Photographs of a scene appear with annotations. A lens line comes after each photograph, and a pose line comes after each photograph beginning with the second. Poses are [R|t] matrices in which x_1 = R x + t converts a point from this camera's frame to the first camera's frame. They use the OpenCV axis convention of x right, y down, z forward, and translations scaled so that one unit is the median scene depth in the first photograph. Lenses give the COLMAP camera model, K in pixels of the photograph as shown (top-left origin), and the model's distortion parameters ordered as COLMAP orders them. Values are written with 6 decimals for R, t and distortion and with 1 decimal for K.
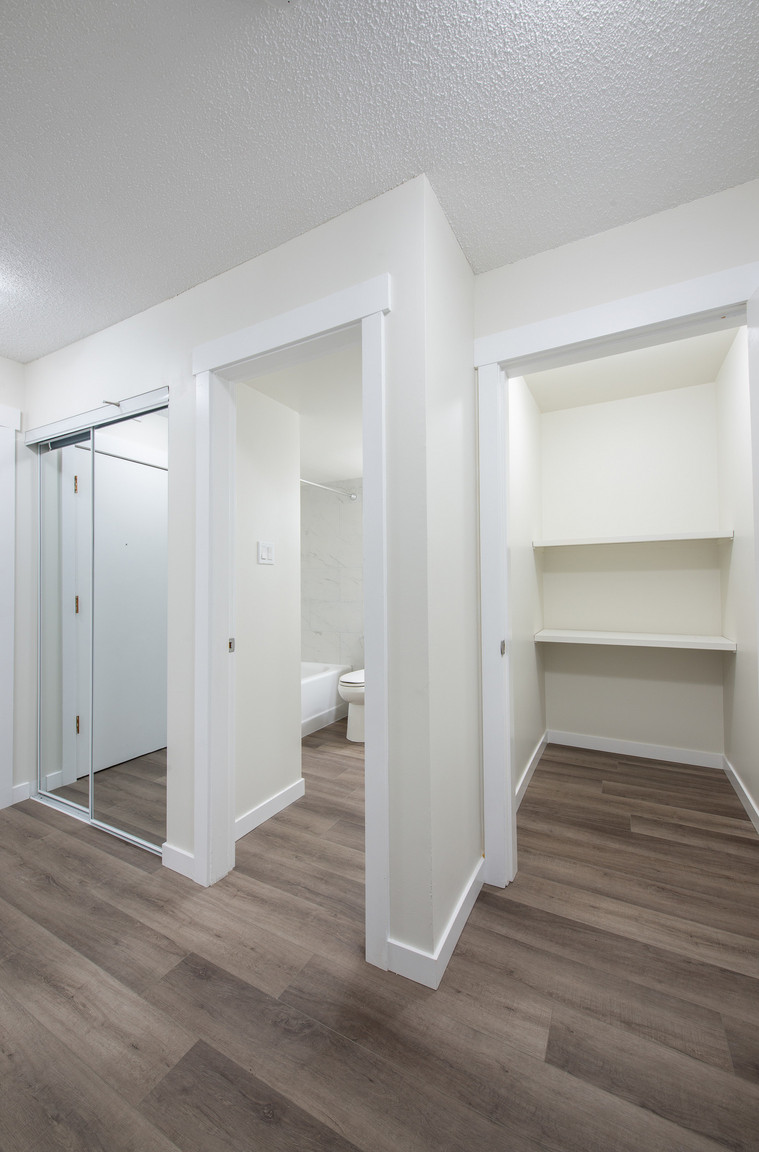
lens RADIAL K [[447.0, 0, 376.5], [0, 447.0, 573.2], [0, 0, 1]] dist [0.003385, -0.002831]
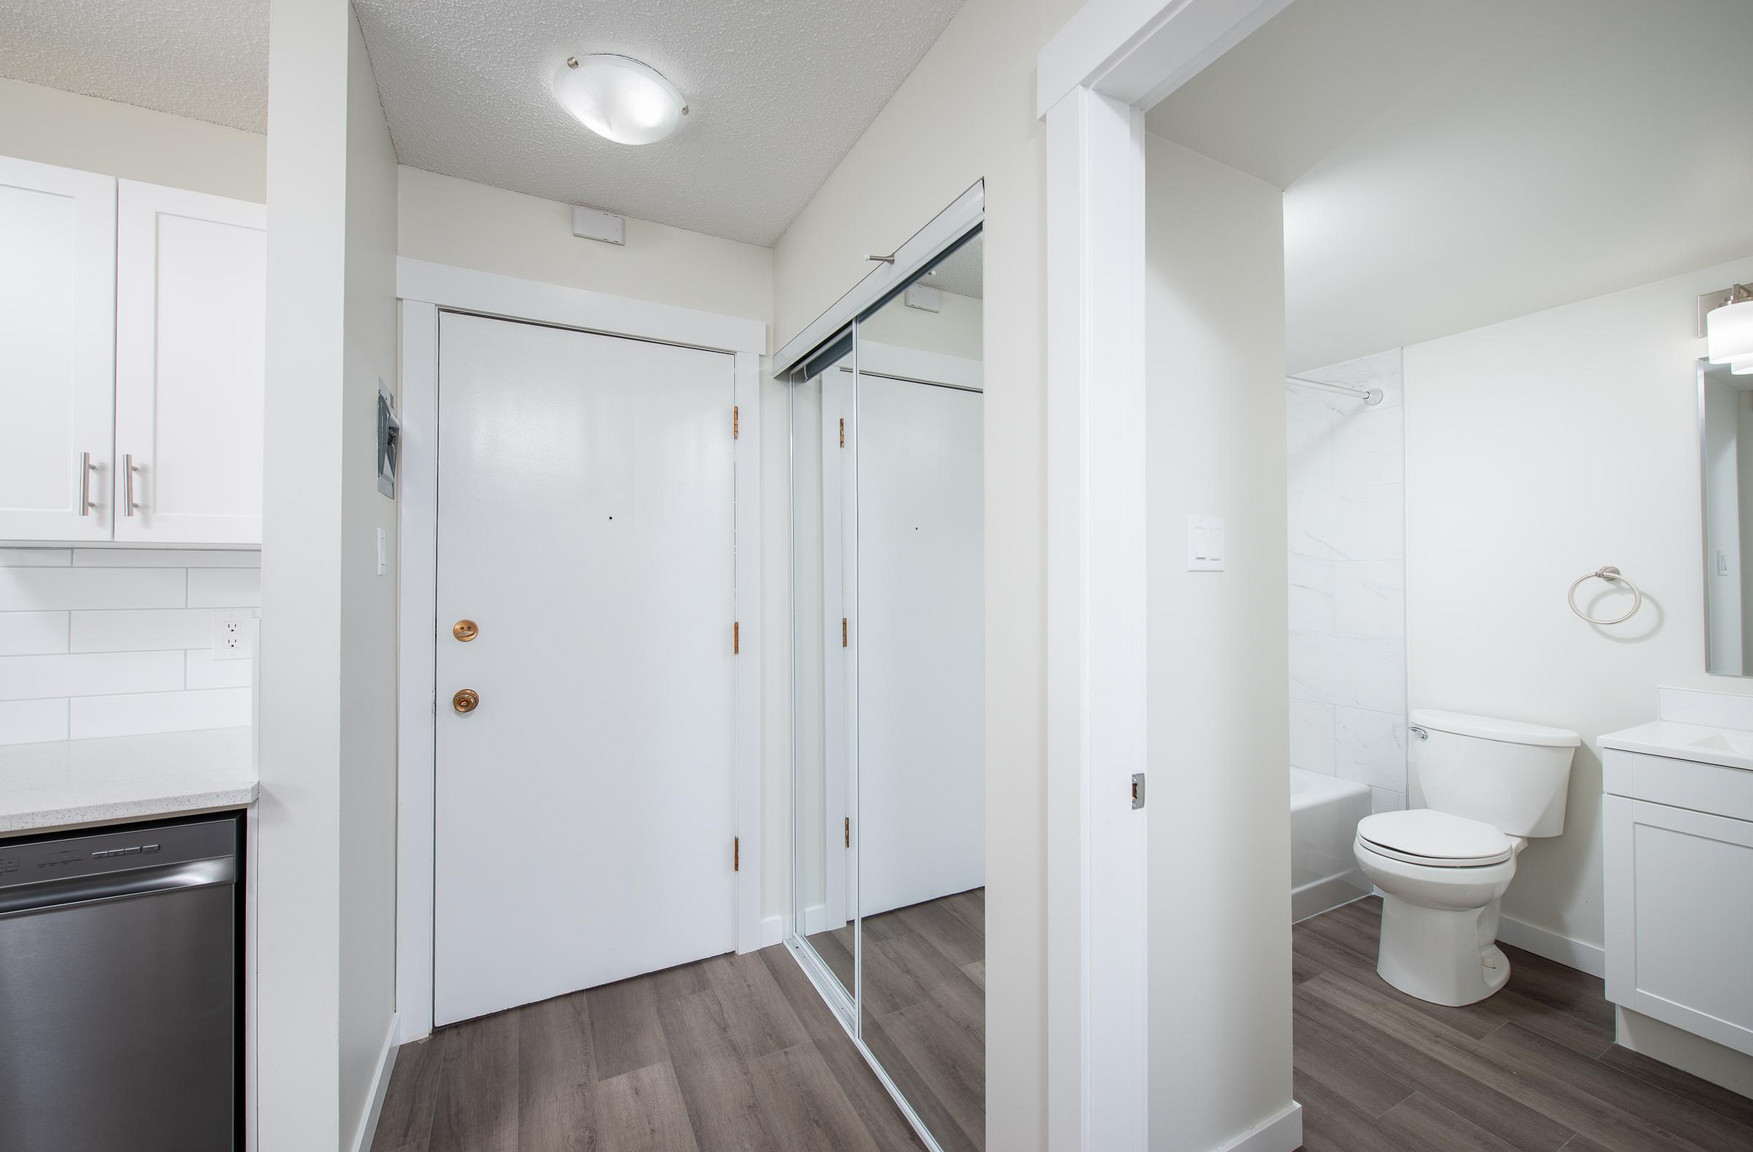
lens RADIAL K [[680.2, 0, 868.6], [0, 680.2, 571.6], [0, 0, 1]] dist [0.003385, -0.002831]
pose [[0.824520, 0.003348, -0.565823, -0.148586], [0.008427, 0.999799, 0.018195, -0.033525], [0.565770, -0.019770, 0.824326, 0.313248]]
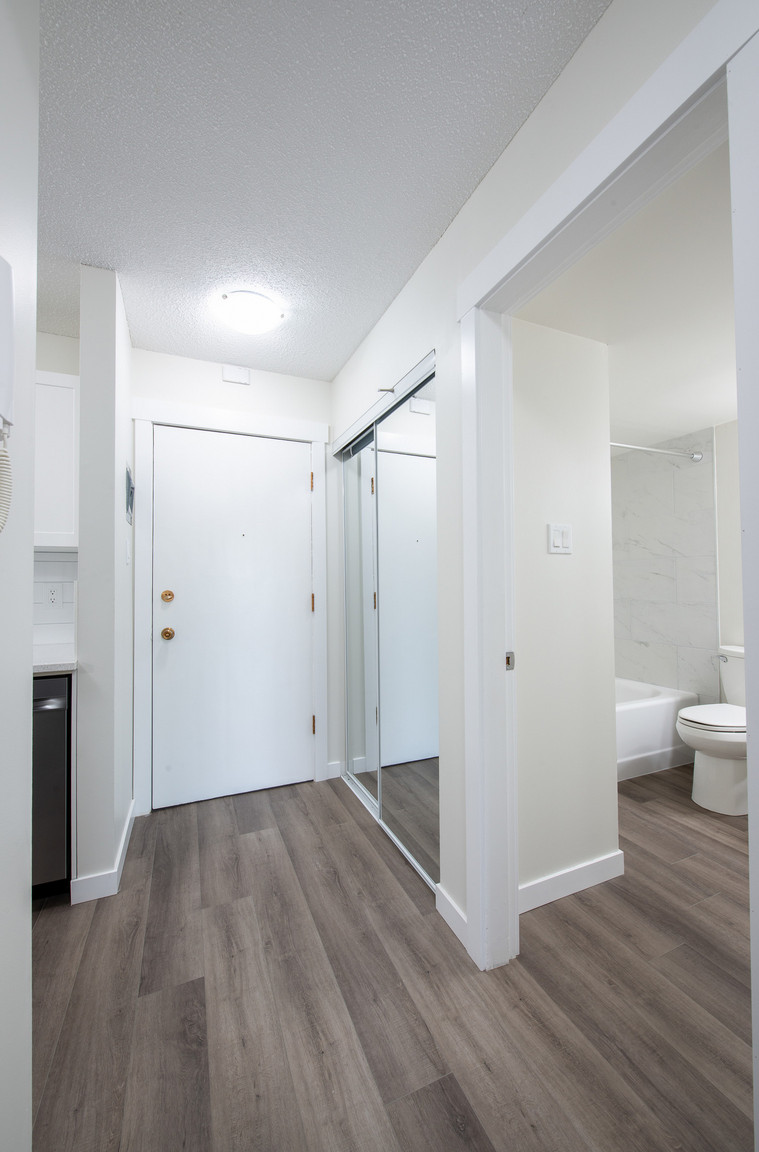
lens RADIAL K [[447.0, 0, 375.3], [0, 447.0, 574.5], [0, 0, 1]] dist [0.003385, -0.002831]
pose [[0.784400, -0.012381, -0.620132, -0.024857], [0.019137, 0.999808, 0.004246, 0.005505], [0.619960, -0.015198, 0.784486, 0.214622]]
